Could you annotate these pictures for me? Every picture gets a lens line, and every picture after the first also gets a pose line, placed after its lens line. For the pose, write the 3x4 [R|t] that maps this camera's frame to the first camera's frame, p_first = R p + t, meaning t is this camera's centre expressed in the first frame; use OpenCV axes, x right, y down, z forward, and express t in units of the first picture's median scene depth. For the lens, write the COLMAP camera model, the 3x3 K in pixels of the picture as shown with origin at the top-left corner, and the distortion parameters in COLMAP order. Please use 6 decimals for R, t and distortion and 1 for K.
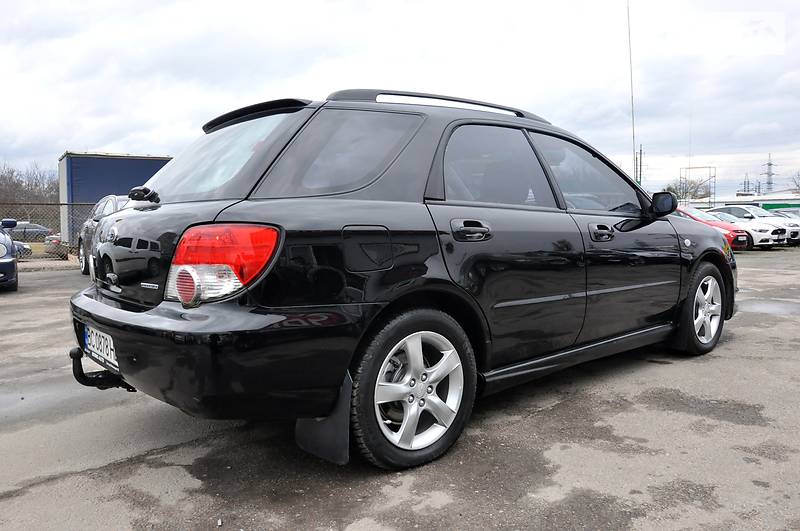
lens RADIAL K [[621.5, 0, 400.8], [0, 621.5, 267.2], [0, 0, 1]] dist [-0.156813, 0.116762]
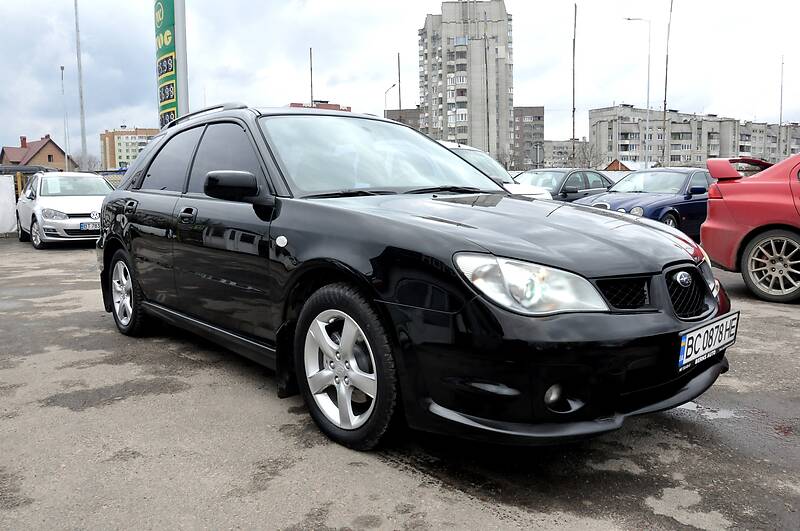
lens RADIAL K [[621.5, 0, 399.7], [0, 621.5, 268.9], [0, 0, 1]] dist [-0.156813, 0.116762]
pose [[0.016101, 0.139003, -0.990161, 1.796158], [-0.070589, 0.987976, 0.137549, -0.175974], [0.997376, 0.067679, 0.025719, 1.745122]]
